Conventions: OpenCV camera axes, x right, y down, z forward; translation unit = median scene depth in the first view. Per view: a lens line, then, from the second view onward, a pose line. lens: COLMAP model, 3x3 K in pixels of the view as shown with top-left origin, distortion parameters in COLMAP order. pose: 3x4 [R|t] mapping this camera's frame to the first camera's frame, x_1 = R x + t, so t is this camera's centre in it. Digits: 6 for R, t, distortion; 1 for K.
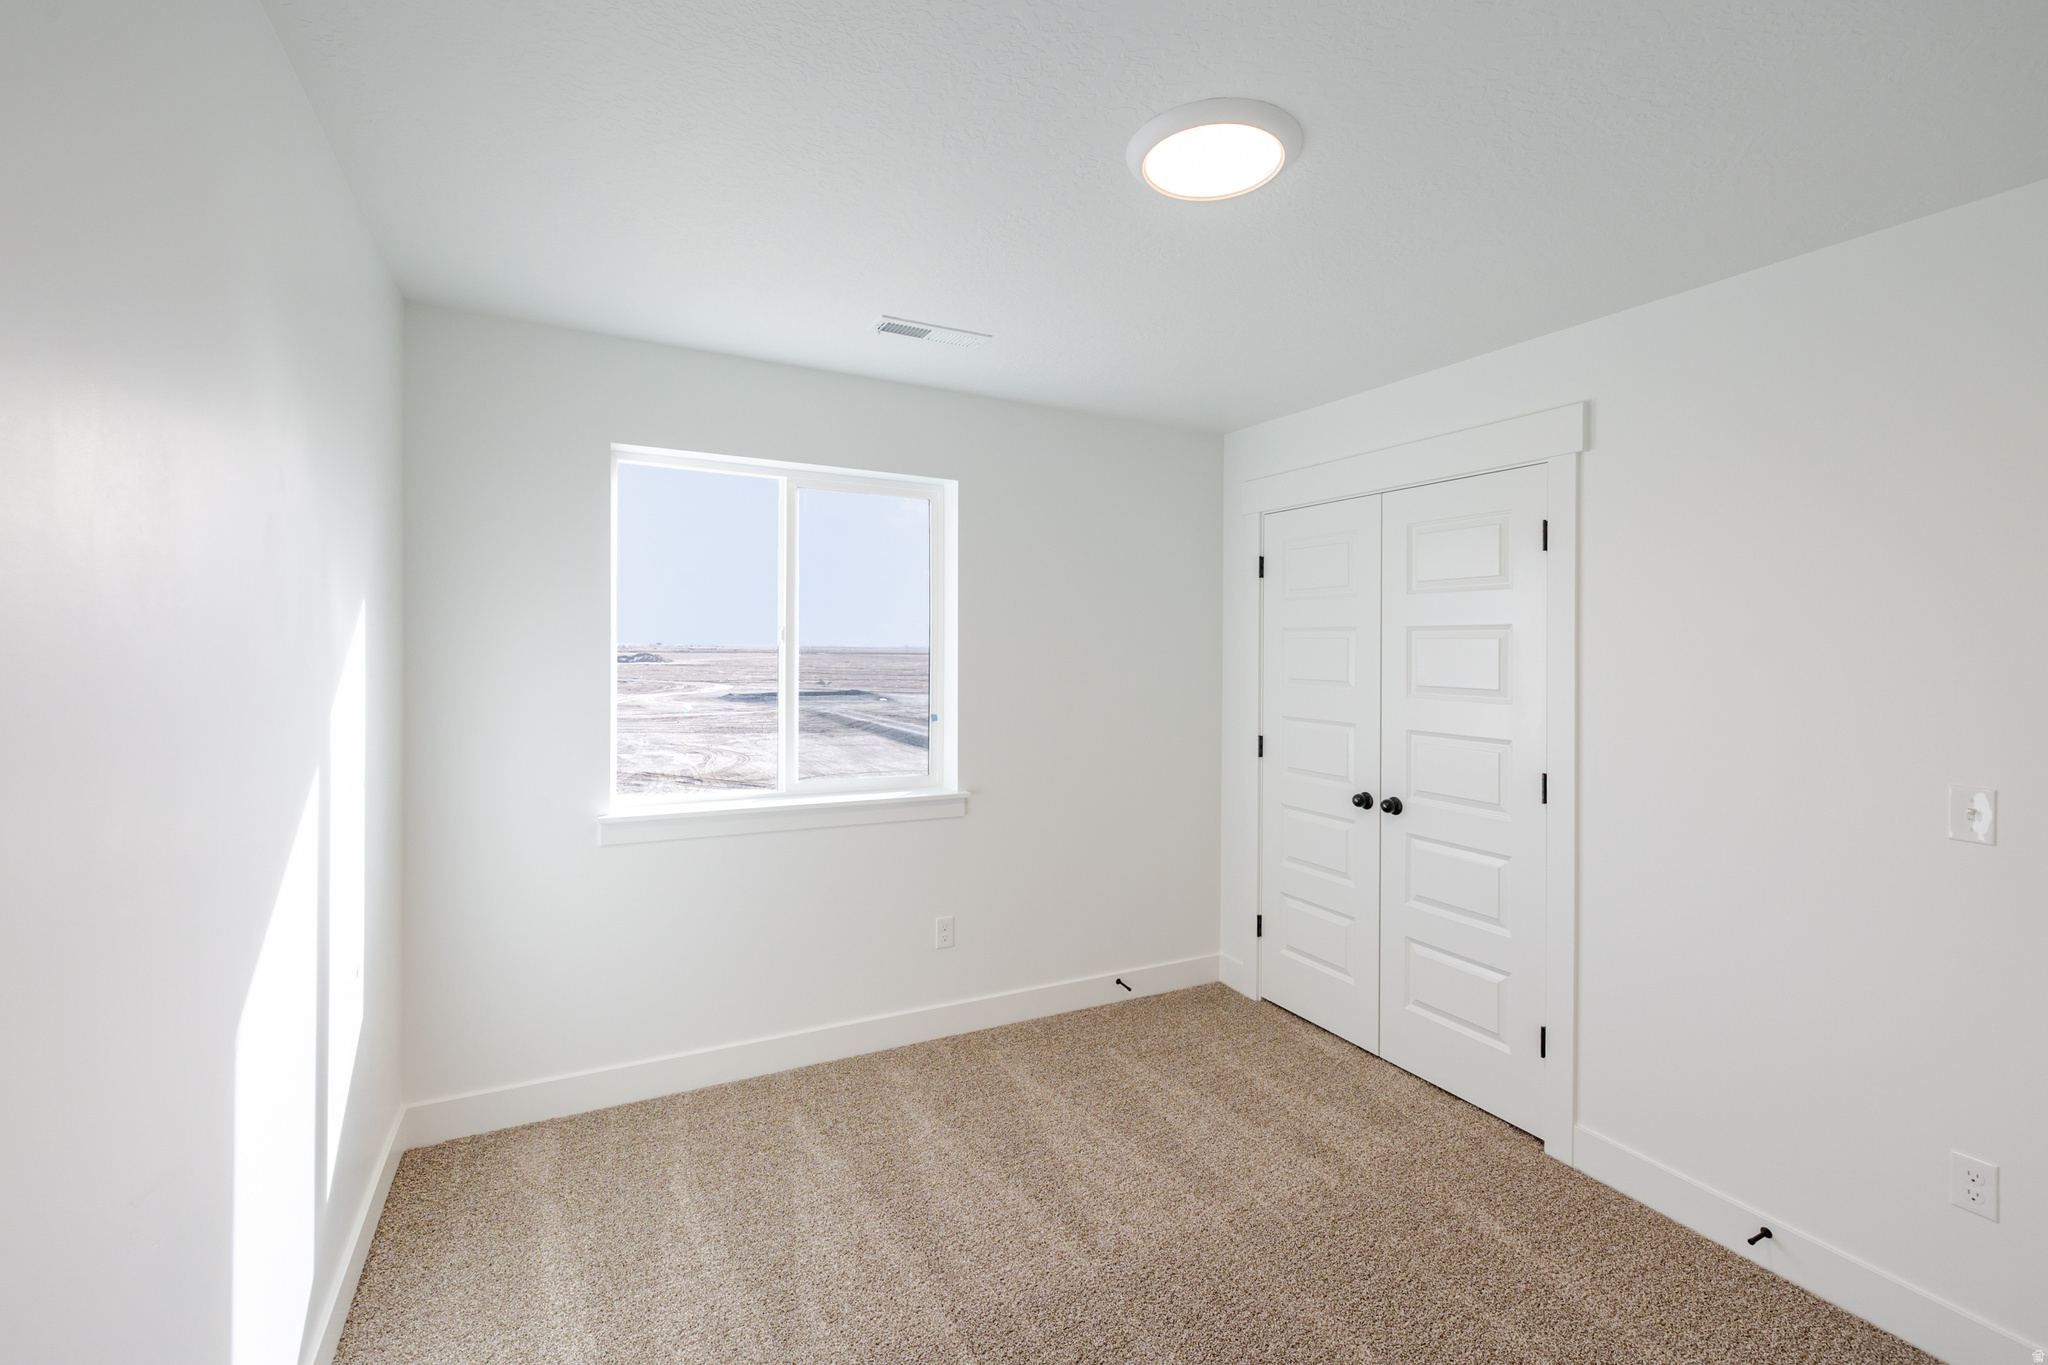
lens RADIAL K [[876.7, 0, 1023.0], [0, 876.7, 648.9], [0, 0, 1]] dist [0.001625, 0.000066]
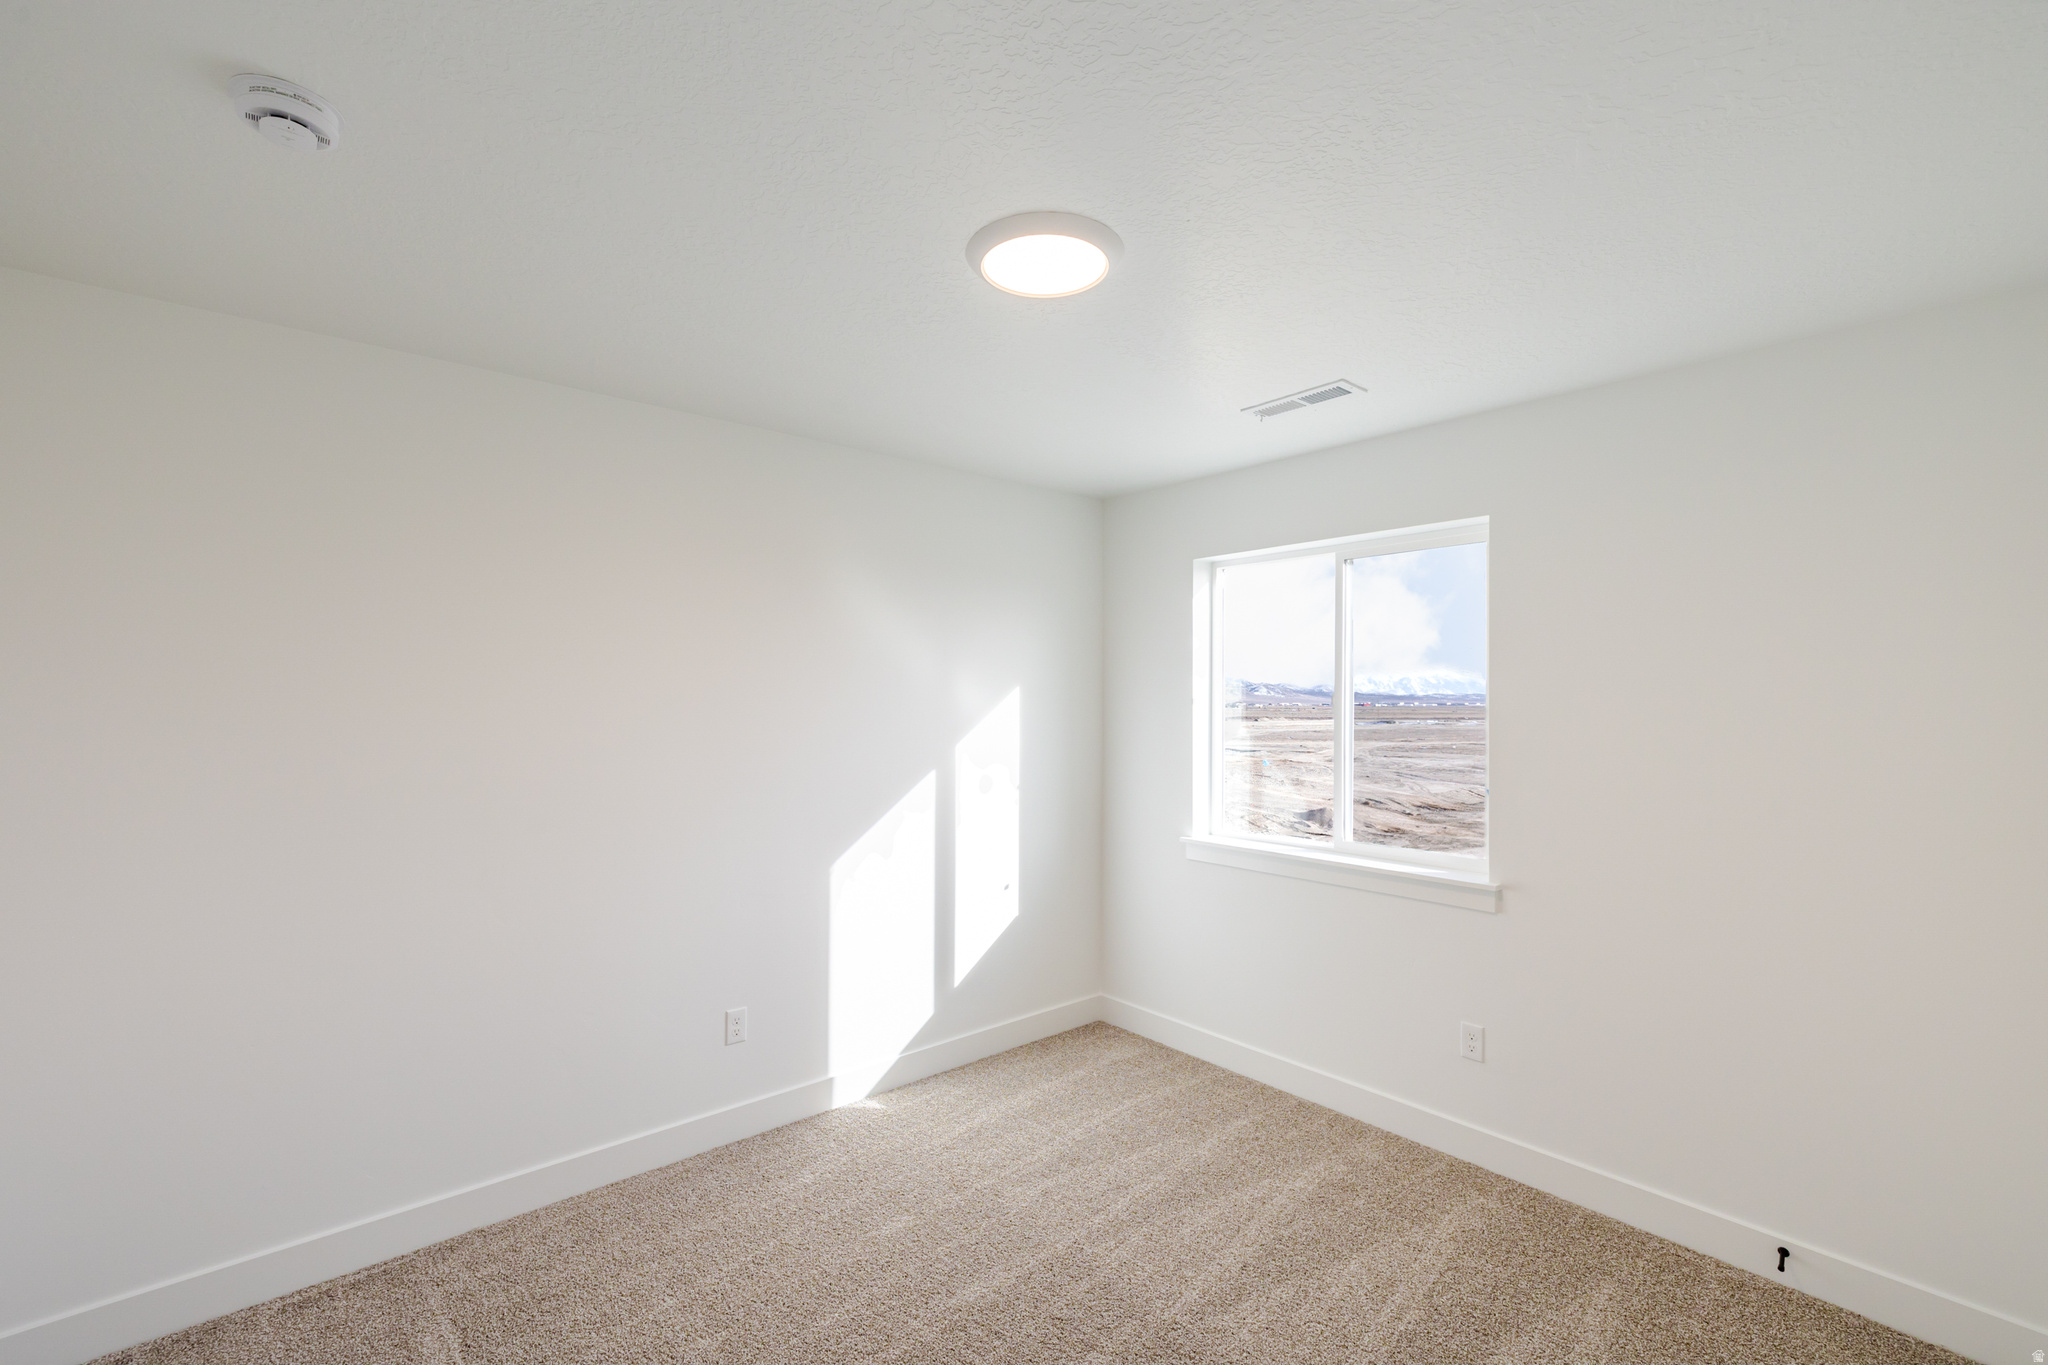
lens RADIAL K [[884.2, 0, 1063.7], [0, 884.2, 701.9], [0, 0, 1]] dist [0.000847, 0.000146]
pose [[0.248523, -0.019439, -0.968431, 0.809458], [-0.009414, 0.999703, -0.022483, 0.012582], [0.968580, 0.014704, 0.248267, 0.468897]]
